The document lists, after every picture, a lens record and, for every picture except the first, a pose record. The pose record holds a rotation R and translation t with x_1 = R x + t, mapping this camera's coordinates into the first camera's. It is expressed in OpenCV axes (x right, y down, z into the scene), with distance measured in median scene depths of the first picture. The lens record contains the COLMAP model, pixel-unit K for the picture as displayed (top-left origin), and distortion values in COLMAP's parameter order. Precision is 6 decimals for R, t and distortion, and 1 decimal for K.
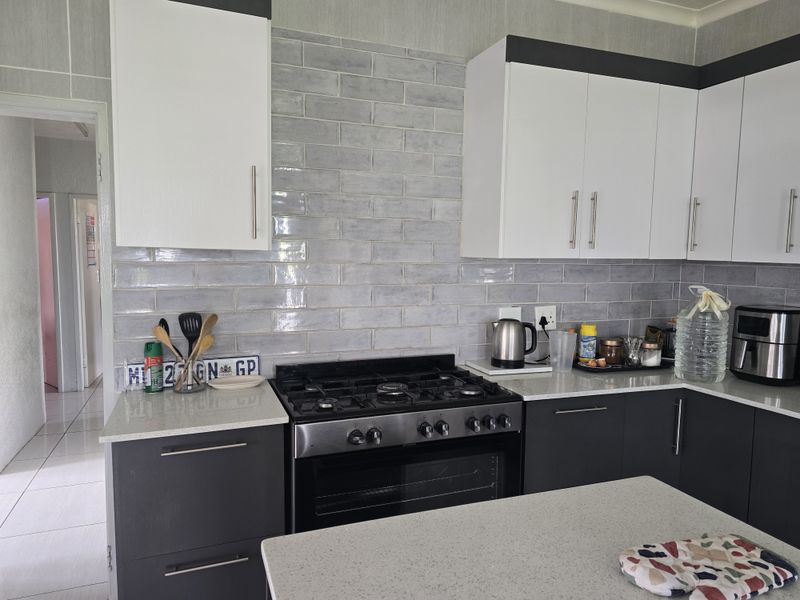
lens RADIAL K [[540.4, 0, 402.3], [0, 540.4, 305.9], [0, 0, 1]] dist [0.042783, -0.024331]
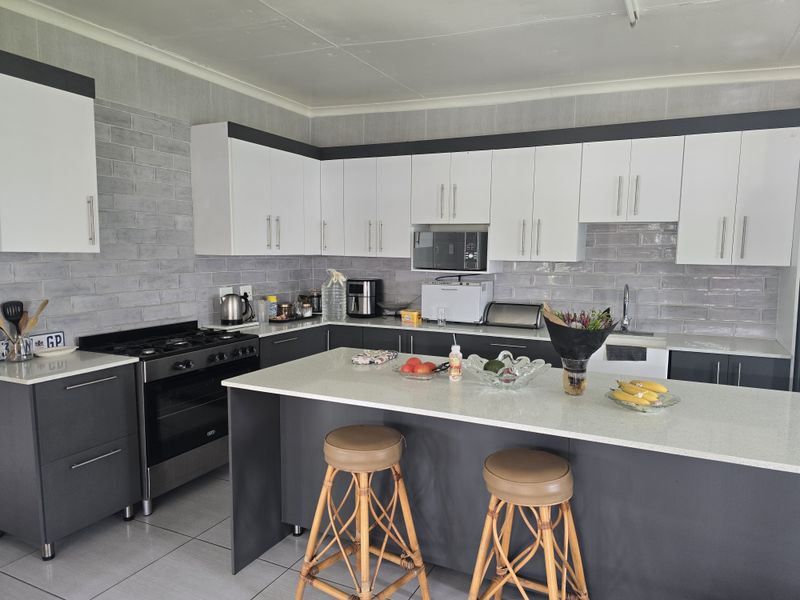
lens RADIAL K [[540.4, 0, 404.0], [0, 540.4, 299.9], [0, 0, 1]] dist [0.042783, -0.024331]
pose [[0.738008, -0.069437, 0.671210, -0.501426], [0.067691, 0.997292, 0.028743, 0.030474], [-0.671388, 0.024222, 0.740710, -0.510352]]
